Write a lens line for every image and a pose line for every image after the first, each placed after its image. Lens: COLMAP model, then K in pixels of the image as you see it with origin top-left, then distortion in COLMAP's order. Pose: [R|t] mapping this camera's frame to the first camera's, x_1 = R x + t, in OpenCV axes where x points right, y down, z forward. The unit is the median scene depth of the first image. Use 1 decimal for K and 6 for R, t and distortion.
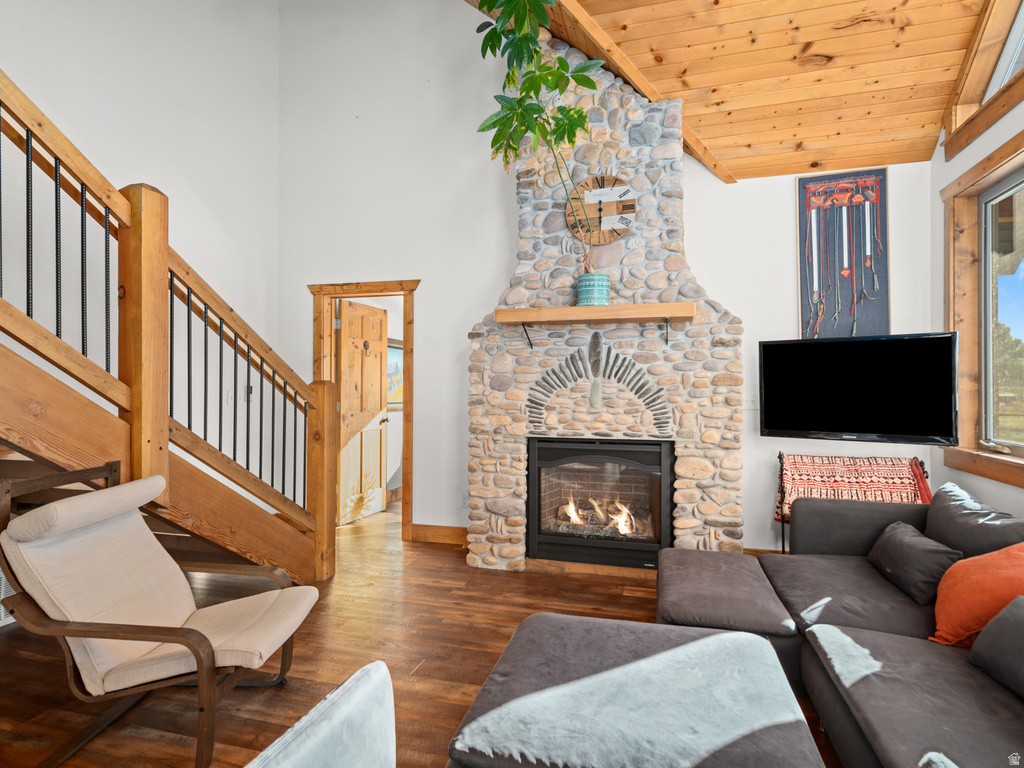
lens RADIAL K [[559.5, 0, 511.7], [0, 559.5, 382.2], [0, 0, 1]] dist [0.000465, 0.003159]
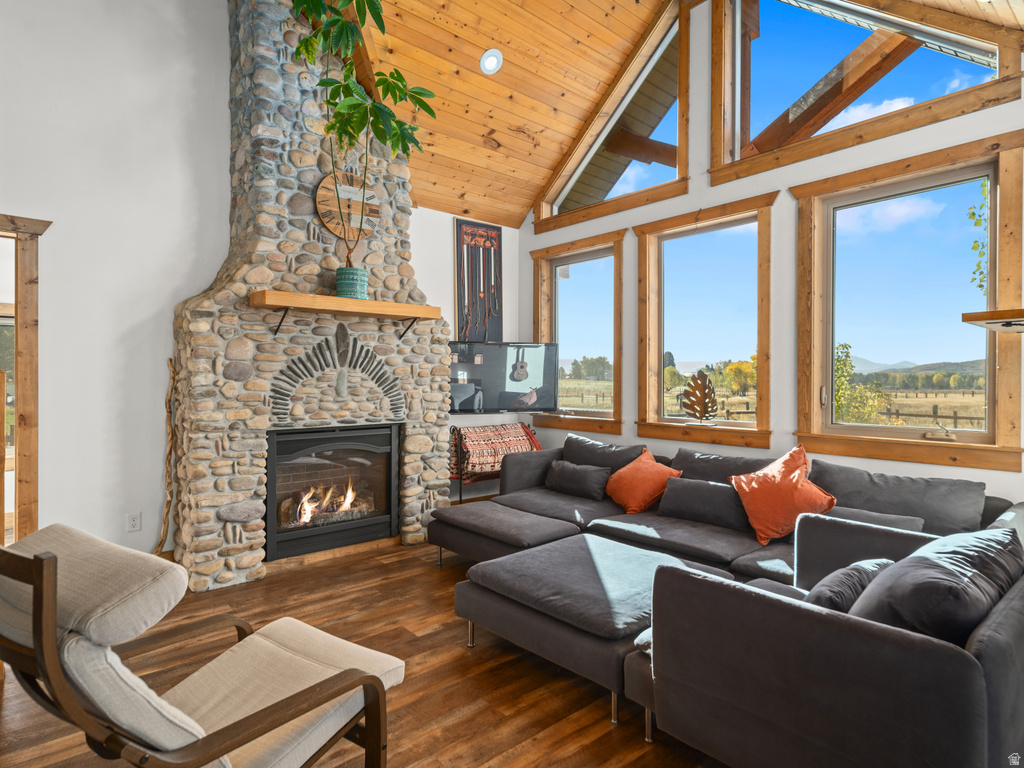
lens RADIAL K [[559.5, 0, 508.9], [0, 559.5, 380.4], [0, 0, 1]] dist [0.000465, 0.003159]
pose [[0.550055, -0.004349, 0.835117, -0.545586], [-0.008174, 0.999911, 0.010590, 0.002598], [-0.835088, -0.012651, 0.549971, 0.172920]]
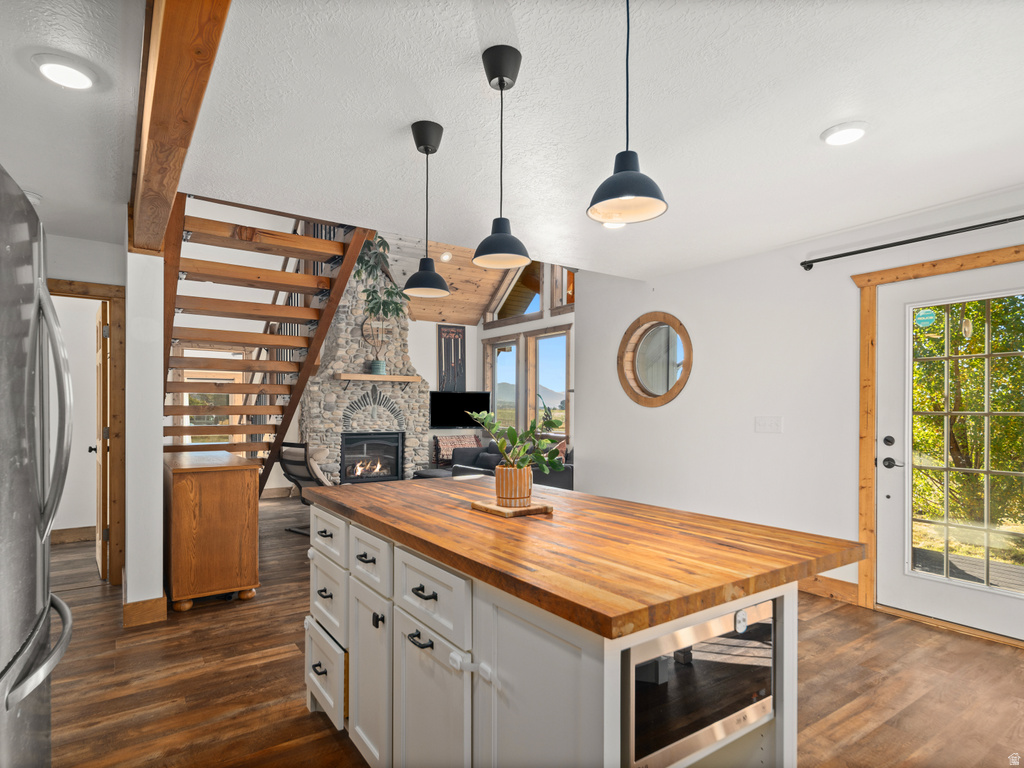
lens RADIAL K [[559.5, 0, 510.6], [0, 559.5, 411.8], [0, 0, 1]] dist [0.000465, 0.003159]
pose [[0.630076, -0.001999, 0.776531, -1.247125], [-0.010552, 0.999882, 0.011136, -0.012154], [-0.776462, -0.015210, 0.629981, -0.835567]]
